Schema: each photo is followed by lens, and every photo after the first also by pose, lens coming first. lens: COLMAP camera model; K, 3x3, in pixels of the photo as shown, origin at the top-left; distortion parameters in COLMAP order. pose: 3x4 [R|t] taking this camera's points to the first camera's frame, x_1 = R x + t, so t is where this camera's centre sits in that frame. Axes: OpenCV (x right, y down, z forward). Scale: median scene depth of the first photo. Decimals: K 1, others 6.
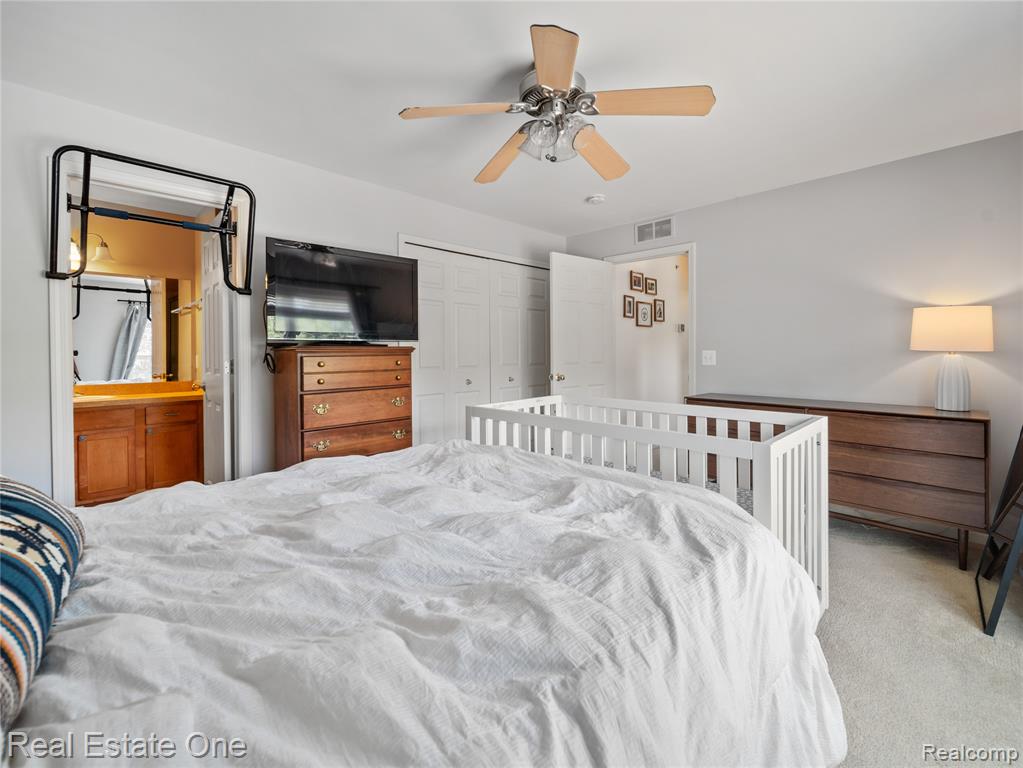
lens RADIAL K [[449.0, 0, 509.7], [0, 449.0, 349.3], [0, 0, 1]] dist [-0.001196, -0.000412]
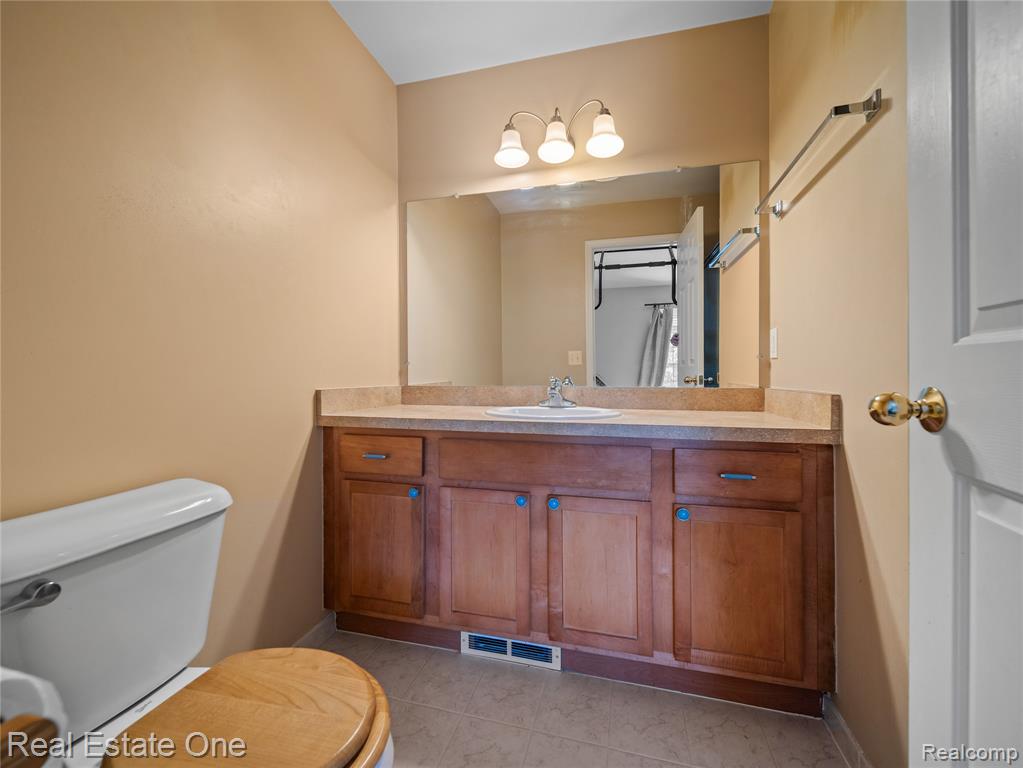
lens RADIAL K [[417.3, 0, 511.8], [0, 417.3, 381.4], [0, 0, 1]] dist [0.000080, -0.000189]
pose [[0.505906, 0.018479, -0.862391, -0.557959], [0.007042, 0.999649, 0.025551, 0.060192], [0.862560, -0.018999, 0.505598, 0.680456]]
